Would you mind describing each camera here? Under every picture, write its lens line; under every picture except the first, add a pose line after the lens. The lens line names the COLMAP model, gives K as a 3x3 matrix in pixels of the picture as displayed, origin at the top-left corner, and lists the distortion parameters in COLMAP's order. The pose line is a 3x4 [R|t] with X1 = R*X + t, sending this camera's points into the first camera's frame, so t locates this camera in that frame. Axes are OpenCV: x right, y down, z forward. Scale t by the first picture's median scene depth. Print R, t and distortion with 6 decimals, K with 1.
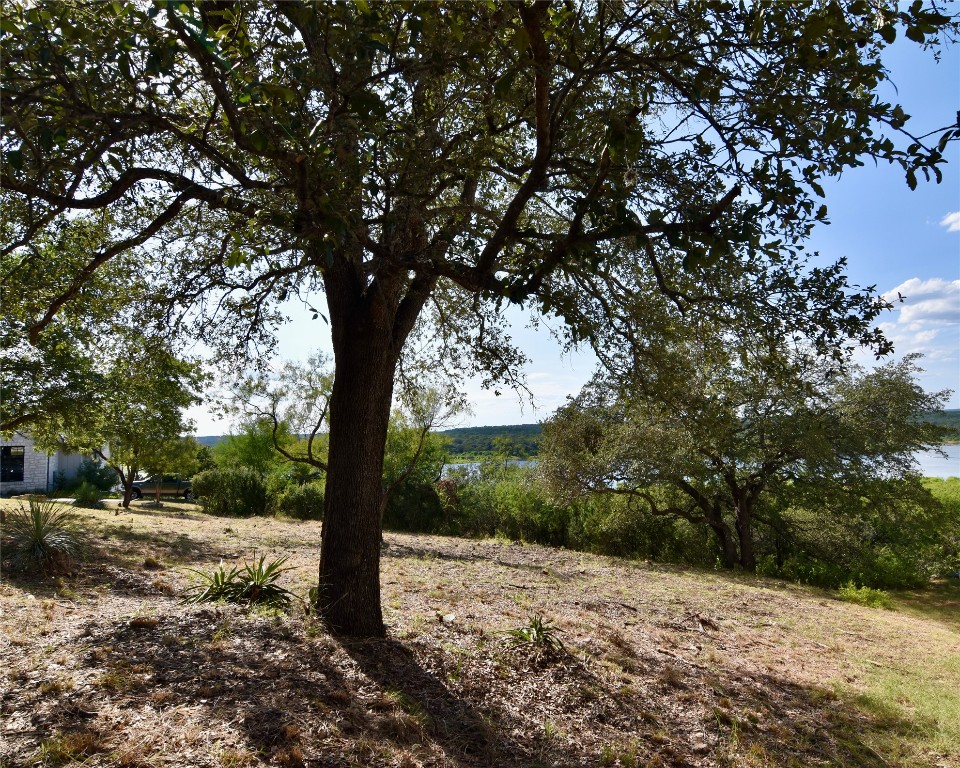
lens RADIAL K [[574.3, 0, 500.7], [0, 574.3, 381.4], [0, 0, 1]] dist [0.001449, -0.025798]
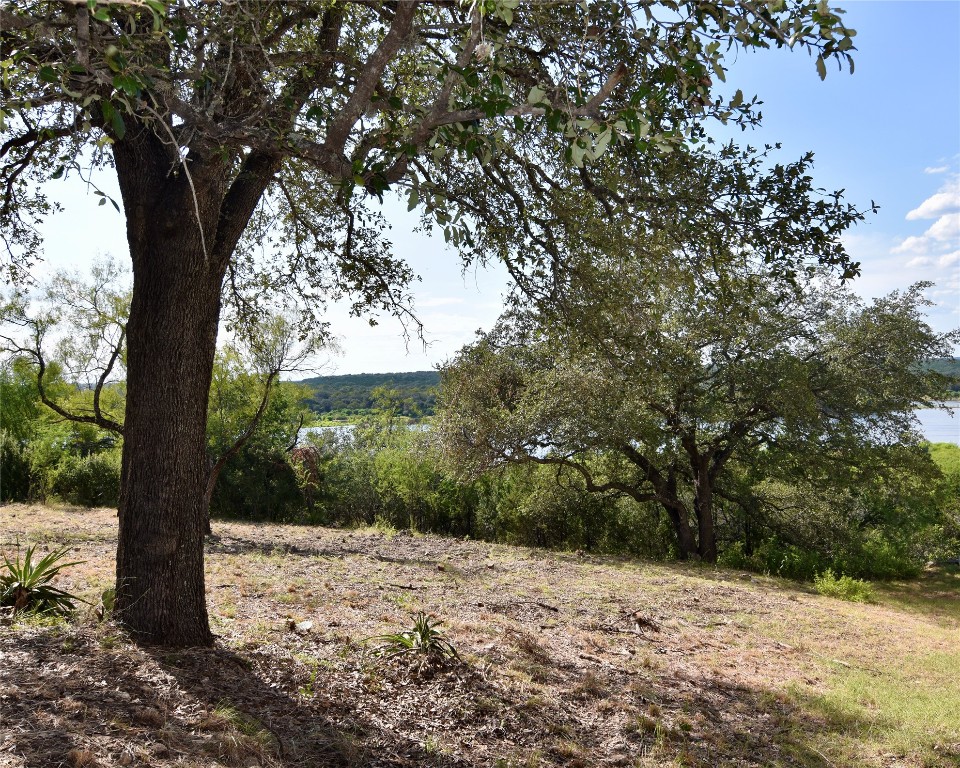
lens RADIAL K [[811.7, 0, 507.2], [0, 811.7, 387.0], [0, 0, 1]] dist [0.001061, -0.015498]
pose [[0.988815, 0.004122, 0.149088, 0.006955], [-0.018103, 0.995544, 0.092545, 0.003187], [-0.148043, -0.094209, 0.984484, -0.023472]]
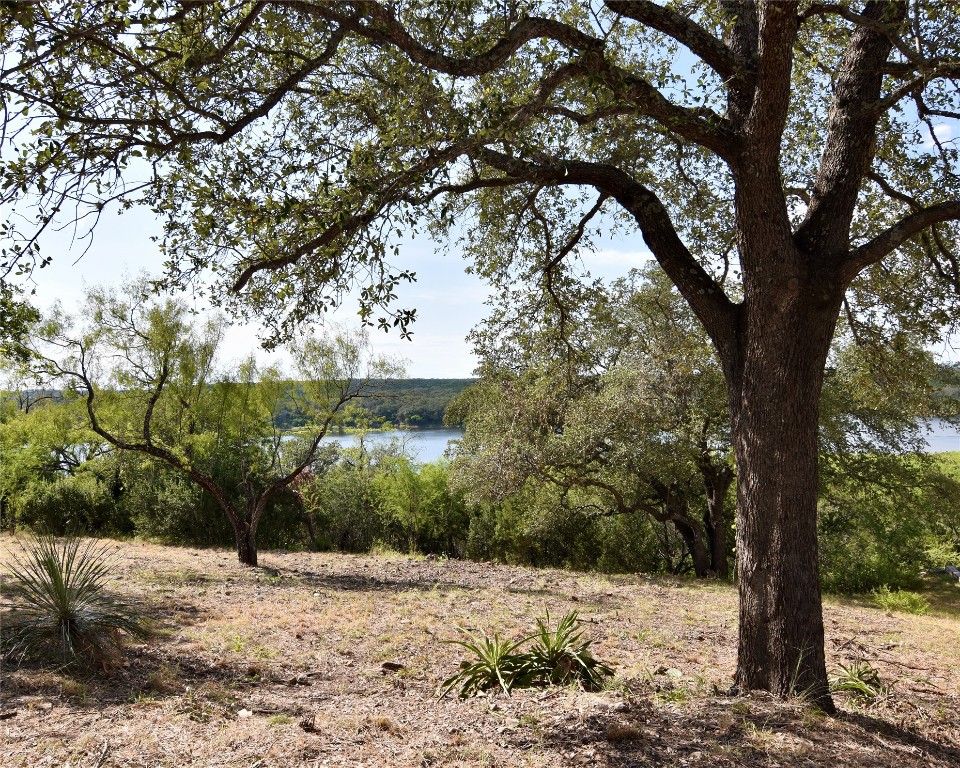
lens RADIAL K [[811.7, 0, 507.2], [0, 811.7, 387.0], [0, 0, 1]] dist [0.001061, -0.015498]
pose [[0.952012, 0.013352, 0.305768, -0.465095], [-0.038345, 0.996379, 0.075879, -0.025440], [-0.303648, -0.083962, 0.949078, 0.068692]]
